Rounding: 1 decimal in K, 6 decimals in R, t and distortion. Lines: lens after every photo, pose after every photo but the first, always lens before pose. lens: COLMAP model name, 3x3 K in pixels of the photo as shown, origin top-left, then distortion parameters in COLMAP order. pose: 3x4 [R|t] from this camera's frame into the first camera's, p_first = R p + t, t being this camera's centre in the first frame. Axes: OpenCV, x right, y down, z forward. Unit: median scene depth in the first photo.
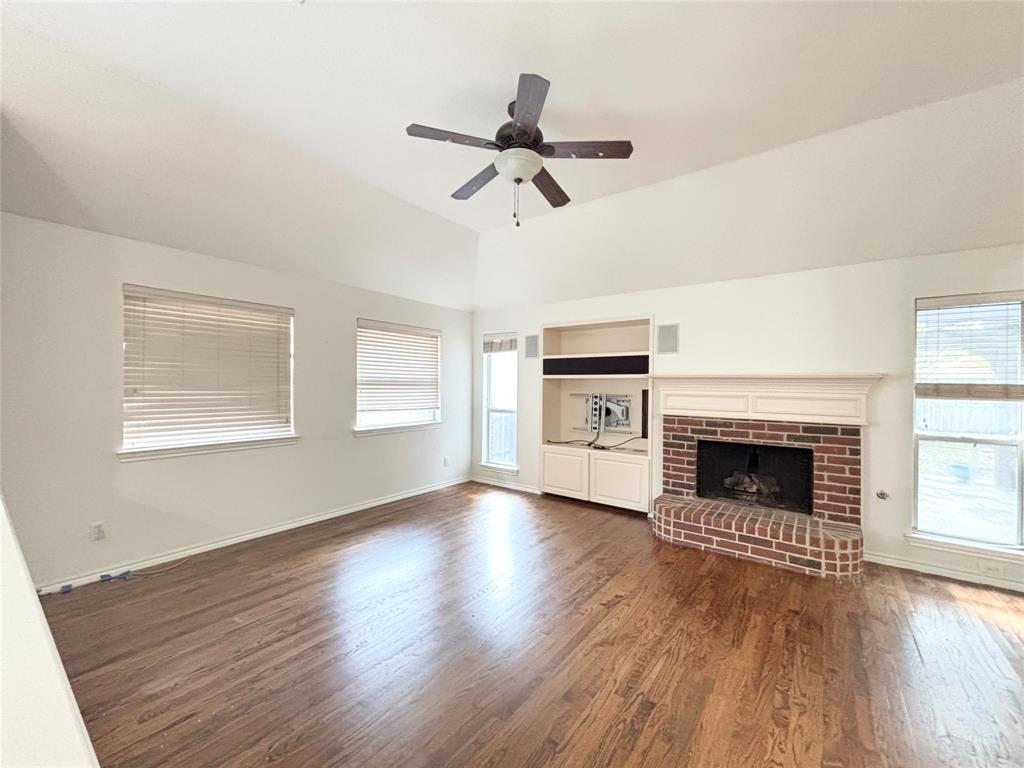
lens RADIAL K [[414.2, 0, 507.0], [0, 414.2, 385.2], [0, 0, 1]] dist [0.000592, -0.000117]
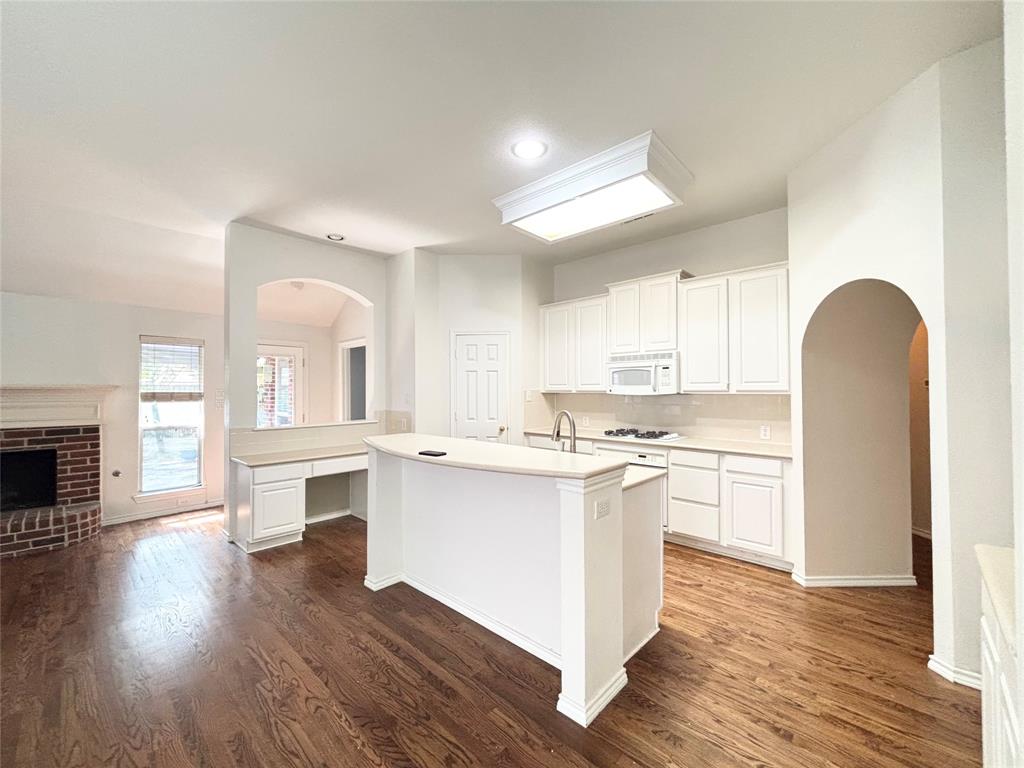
lens RADIAL K [[414.2, 0, 510.7], [0, 414.2, 382.8], [0, 0, 1]] dist [0.000592, -0.000117]
pose [[0.104202, 0.002180, 0.994554, -0.310061], [0.008319, 0.999961, -0.003063, -0.019776], [-0.994521, 0.008593, 0.104180, -0.424701]]
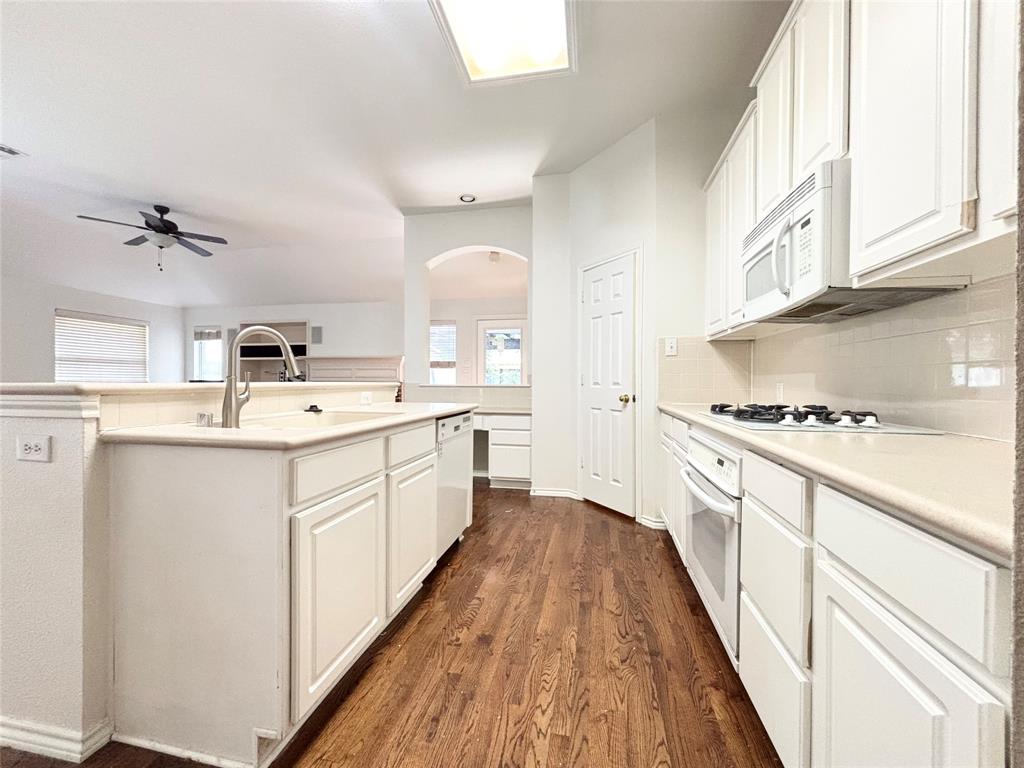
lens RADIAL K [[414.2, 0, 518.5], [0, 414.2, 385.3], [0, 0, 1]] dist [0.000592, -0.000117]
pose [[0.898231, -0.010647, 0.439395, 0.449241], [0.006729, 0.999923, 0.010473, 0.089011], [-0.439473, -0.006451, 0.898233, -0.972831]]
